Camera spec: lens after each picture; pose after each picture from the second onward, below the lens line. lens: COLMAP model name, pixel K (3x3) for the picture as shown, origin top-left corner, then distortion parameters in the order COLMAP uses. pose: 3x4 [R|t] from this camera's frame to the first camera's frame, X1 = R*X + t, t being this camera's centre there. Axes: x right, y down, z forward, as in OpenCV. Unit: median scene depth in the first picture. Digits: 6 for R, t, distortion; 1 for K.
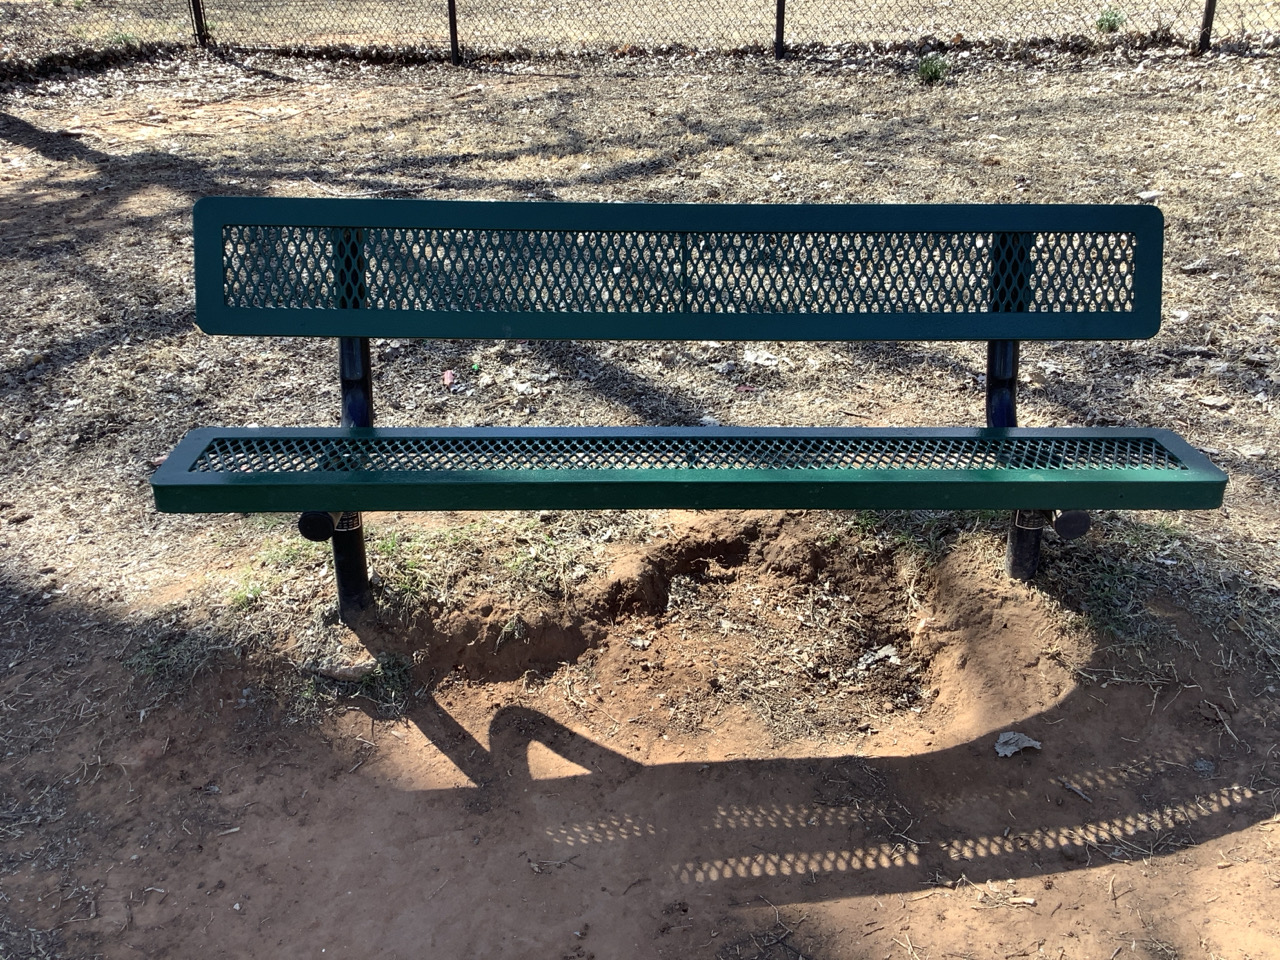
lens RADIAL K [[1160.7, 0, 640.0], [0, 1160.7, 480.0], [0, 0, 1]] dist [-0.007269, -0.005642]
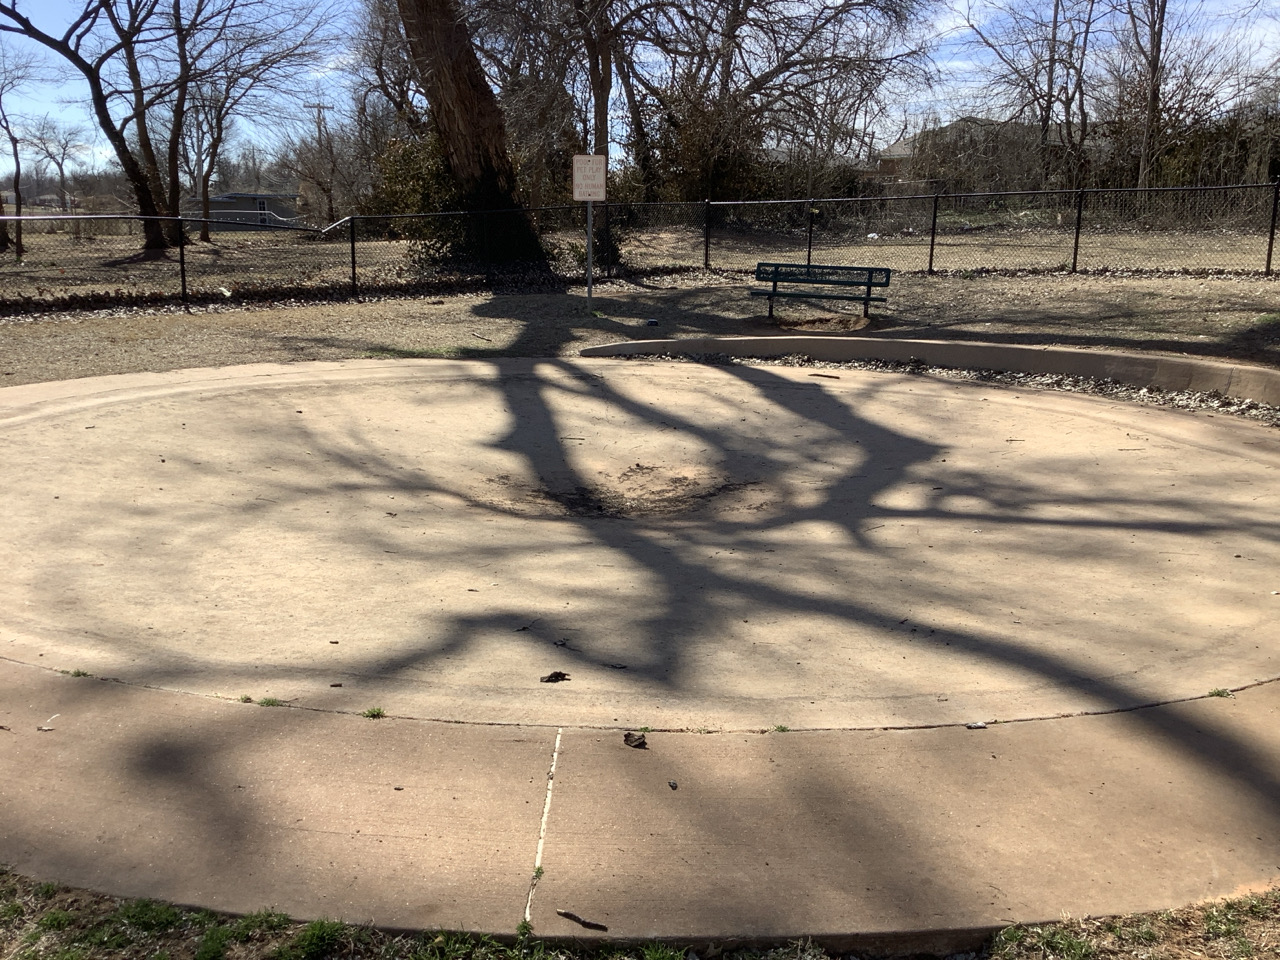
lens RADIAL K [[1160.7, 0, 640.0], [0, 1160.7, 480.0], [0, 0, 1]] dist [-0.007269, -0.005642]
pose [[0.949850, 0.082071, -0.301744, 0.287668], [-0.146694, 0.969126, -0.198182, 0.614284], [0.276163, 0.232507, 0.932563, -1.327879]]
